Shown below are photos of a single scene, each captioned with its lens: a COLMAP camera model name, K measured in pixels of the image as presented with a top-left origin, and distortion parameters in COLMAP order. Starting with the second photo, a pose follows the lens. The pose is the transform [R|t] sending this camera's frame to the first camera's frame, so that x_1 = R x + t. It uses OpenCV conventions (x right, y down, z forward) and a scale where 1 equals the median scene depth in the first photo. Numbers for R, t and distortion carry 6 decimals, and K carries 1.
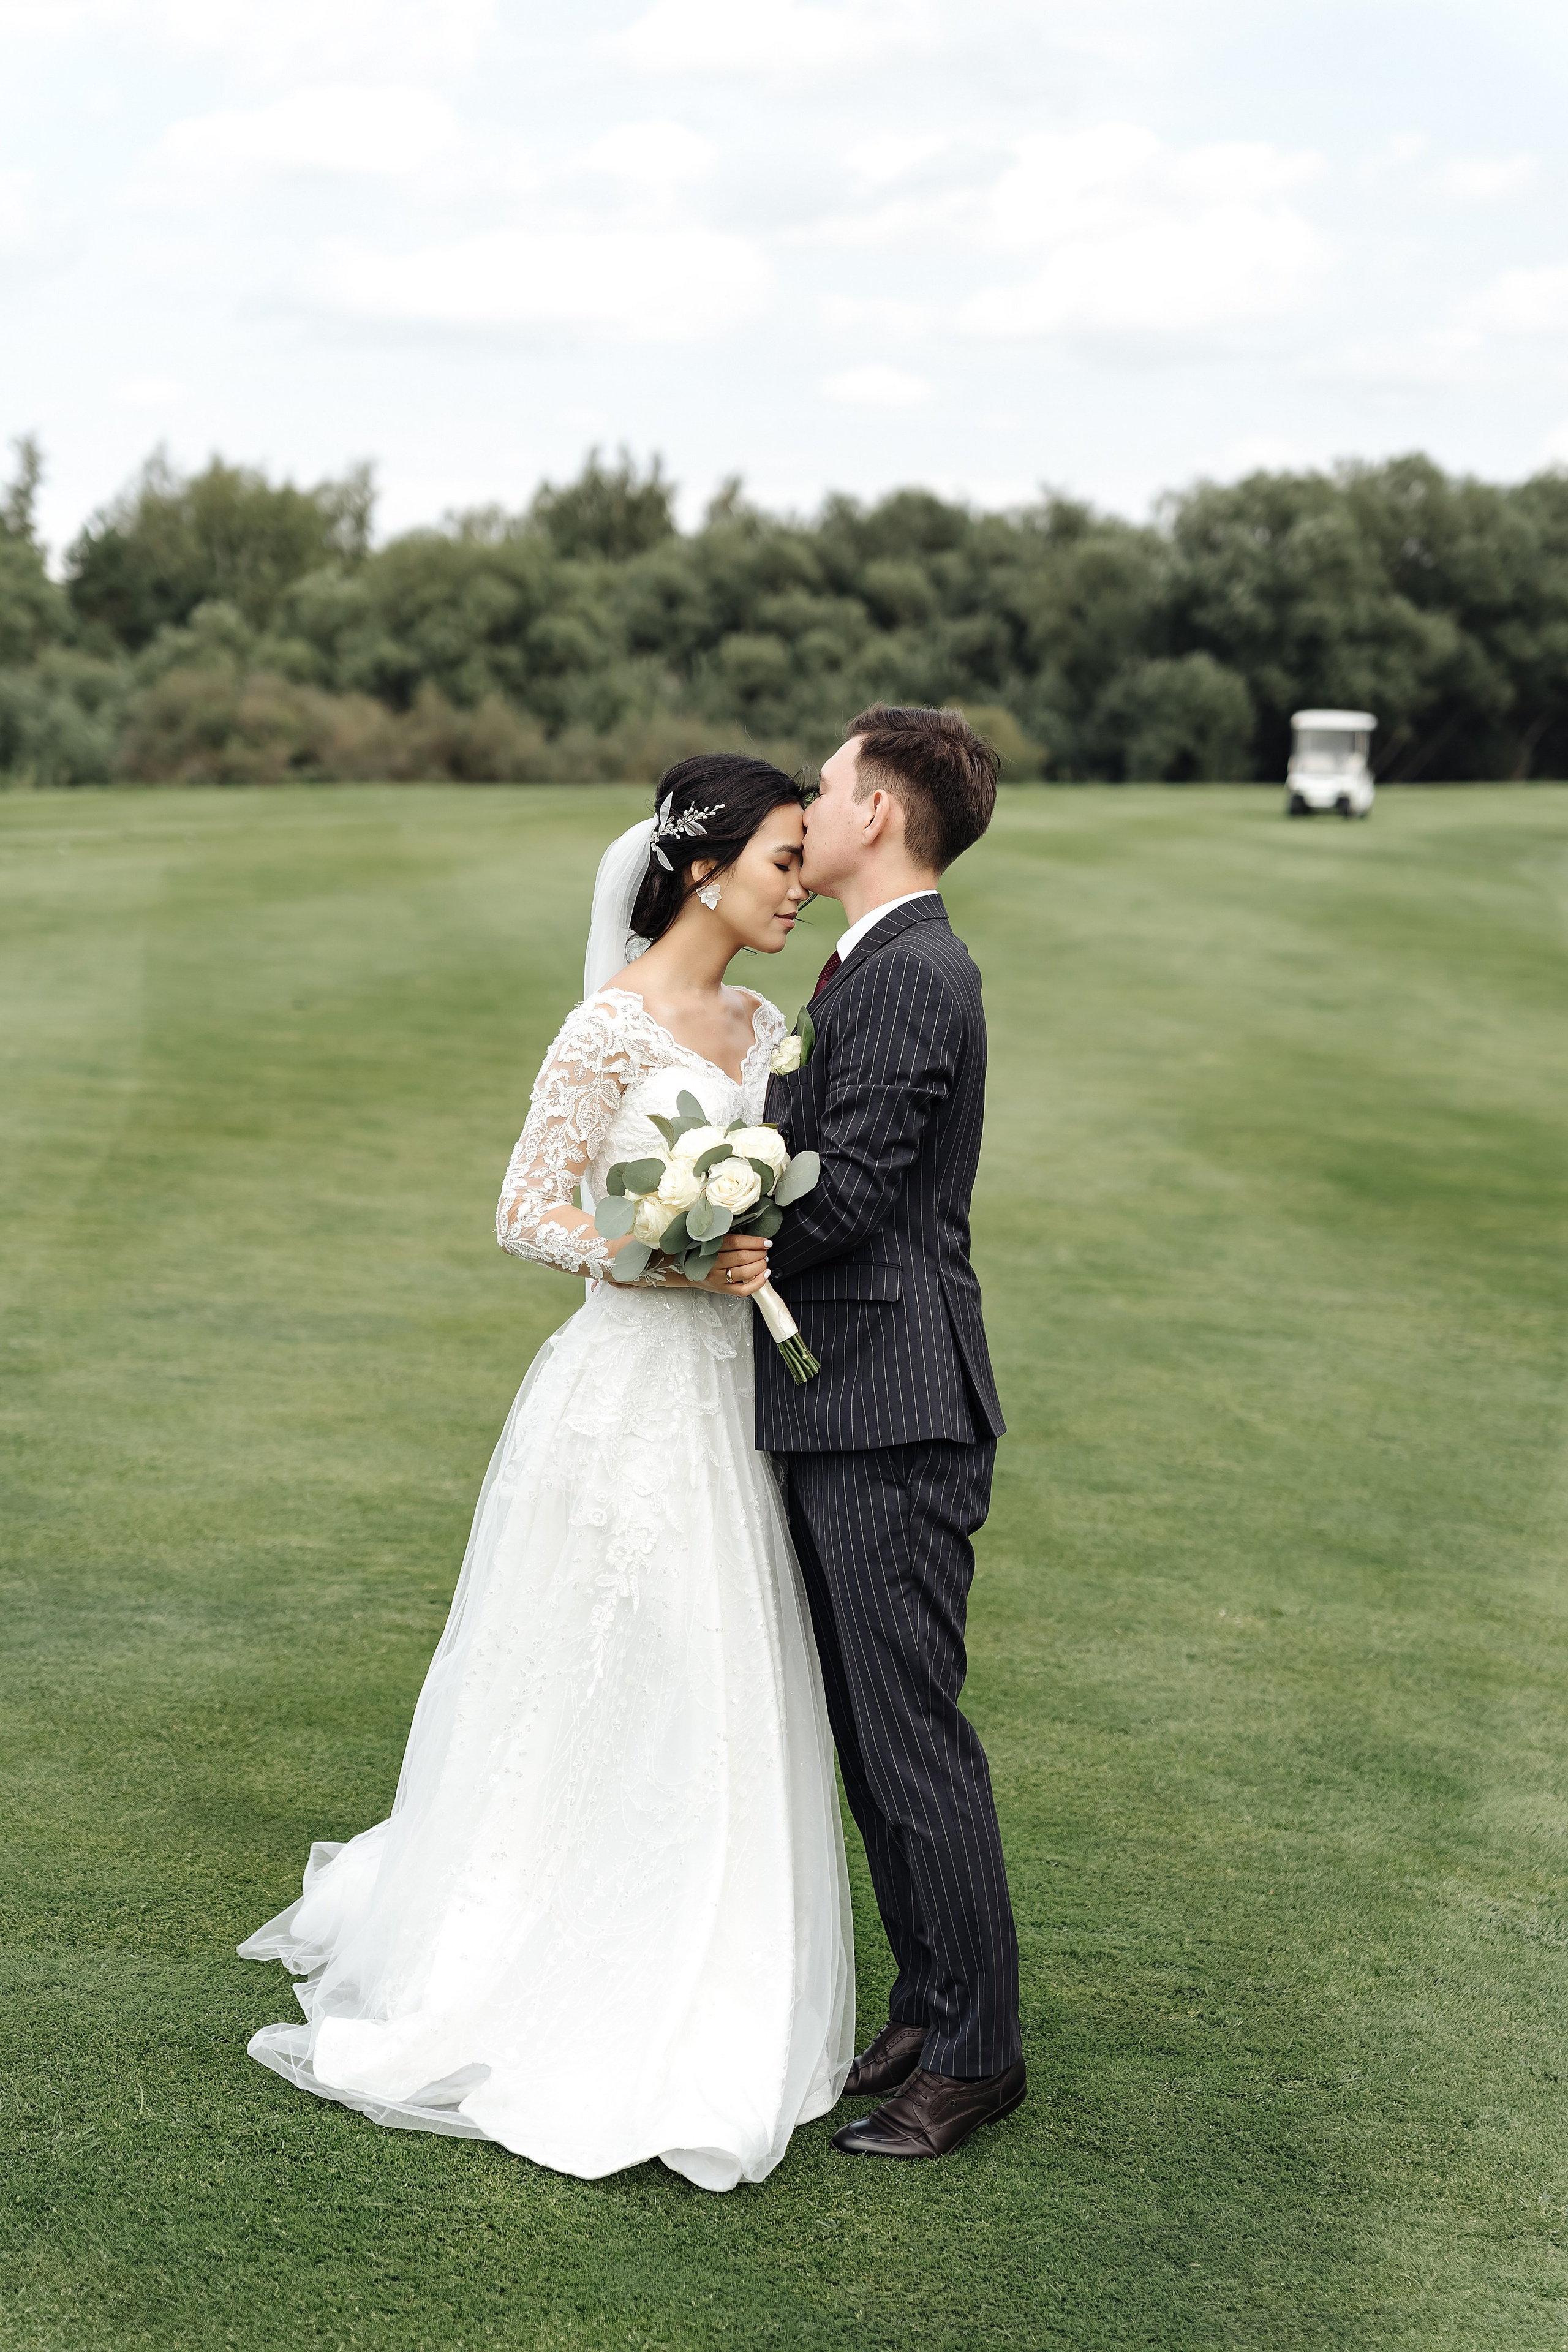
lens RADIAL K [[4910.6, 0, 816.0], [0, 4910.6, 1129.1], [0, 0, 1]] dist [0.146901, 0.000000]
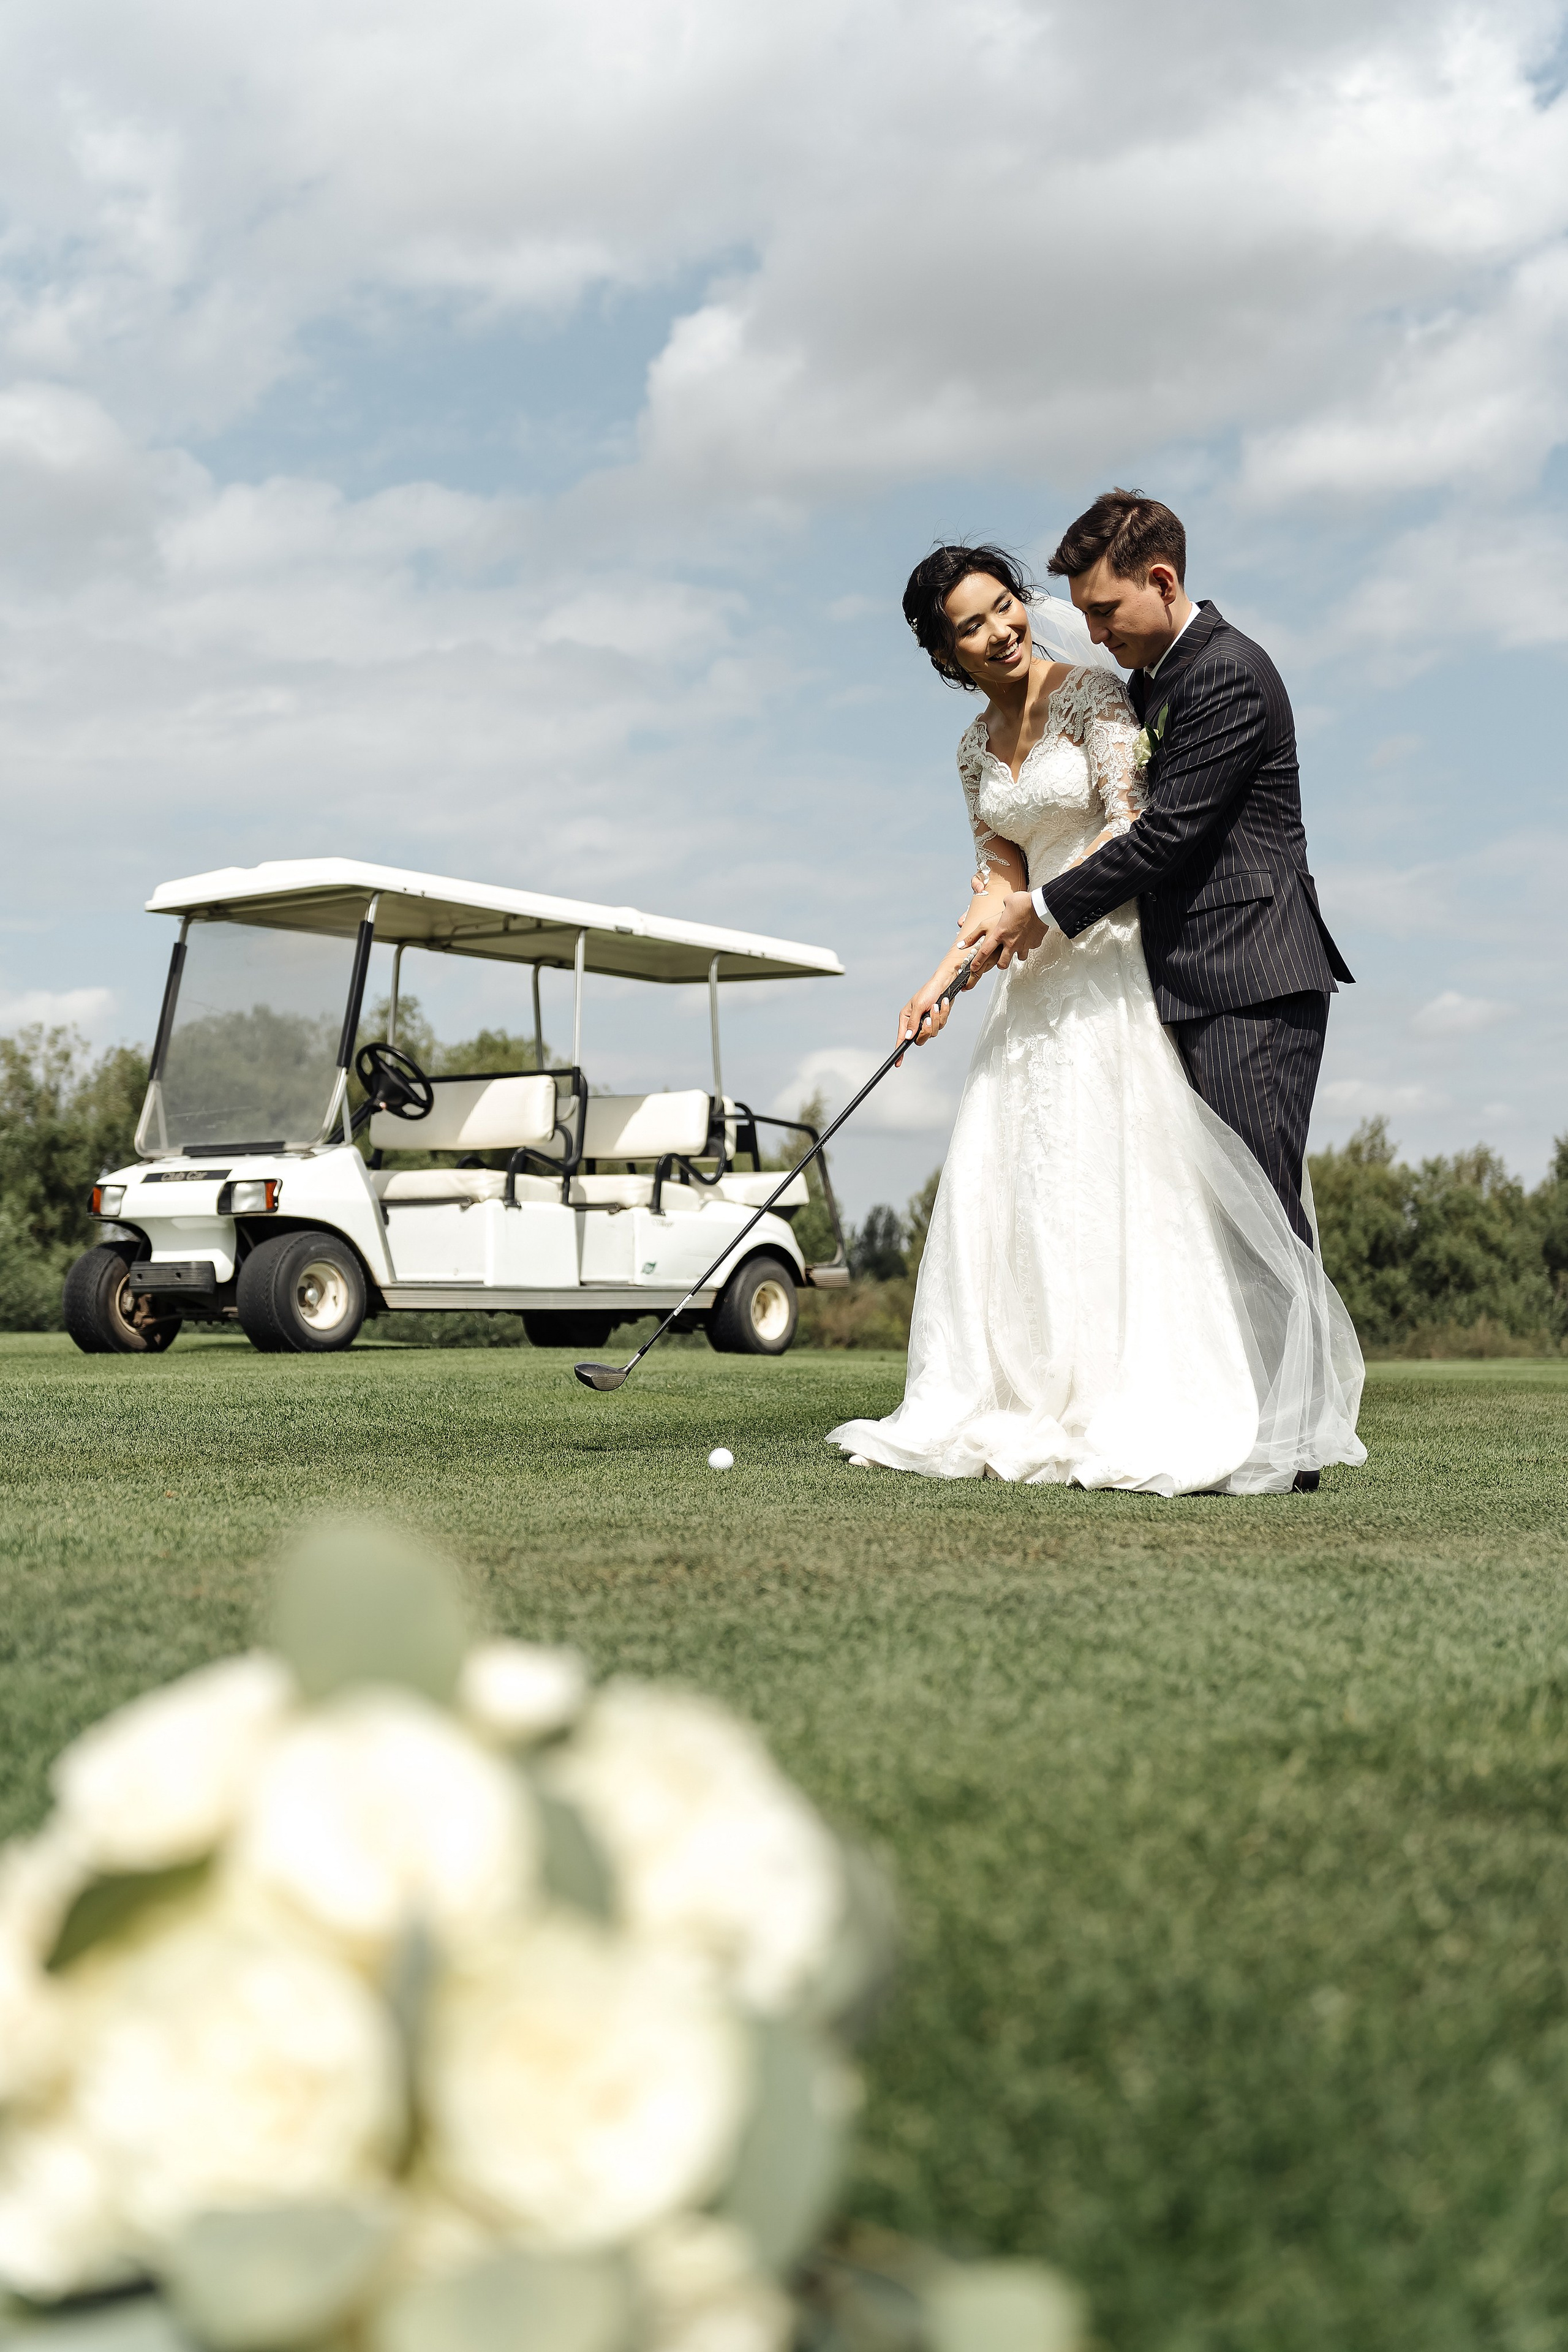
lens RADIAL K [[2879.1, 0, 776.1], [0, 2879.1, 1160.1], [0, 0, 1]] dist [-0.025900, 0.000000]
pose [[0.902103, -0.059346, -0.427420, 0.069247], [-0.010186, 0.987293, -0.158582, -0.022034], [0.431400, 0.147411, 0.890036, 0.371943]]
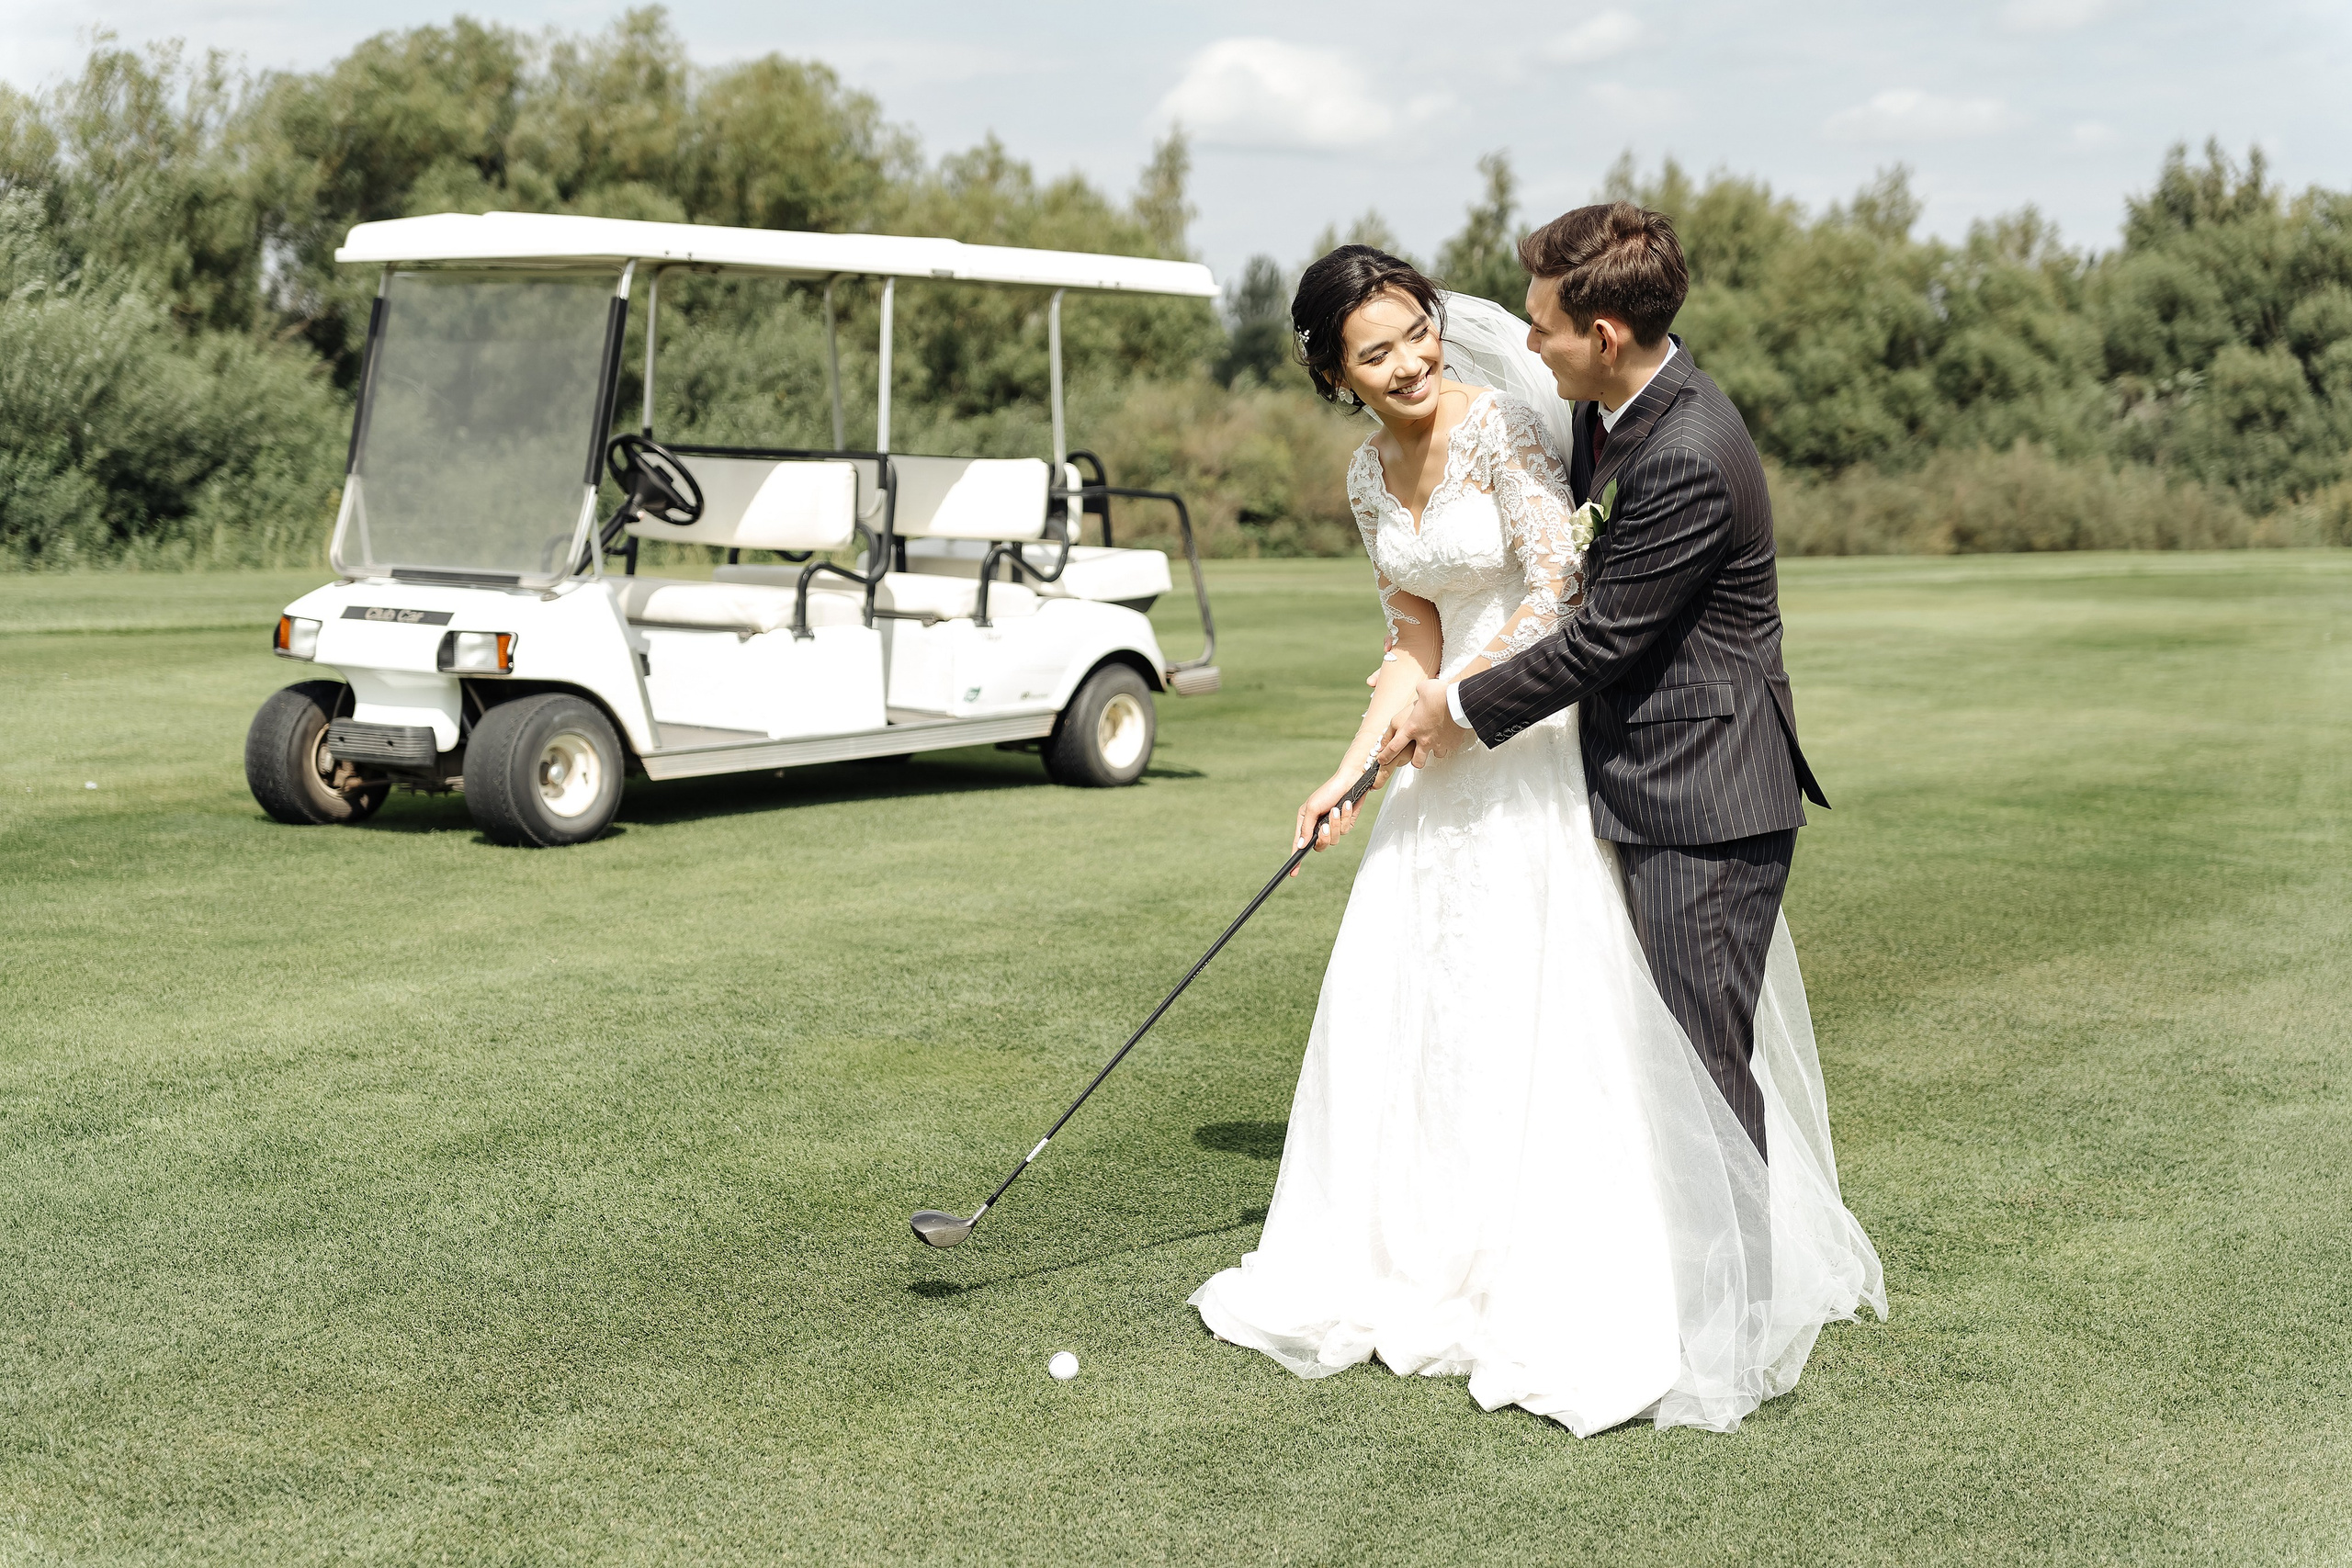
lens RADIAL K [[3648.8, 0, 1197.5], [0, 3648.8, 802.2], [0, 0, 1]] dist [0.019683, 0.000000]
pose [[0.910492, 0.023550, -0.412855, 0.069879], [-0.022037, 0.999722, 0.008428, -0.027030], [0.412938, 0.001425, 0.910758, 0.370357]]
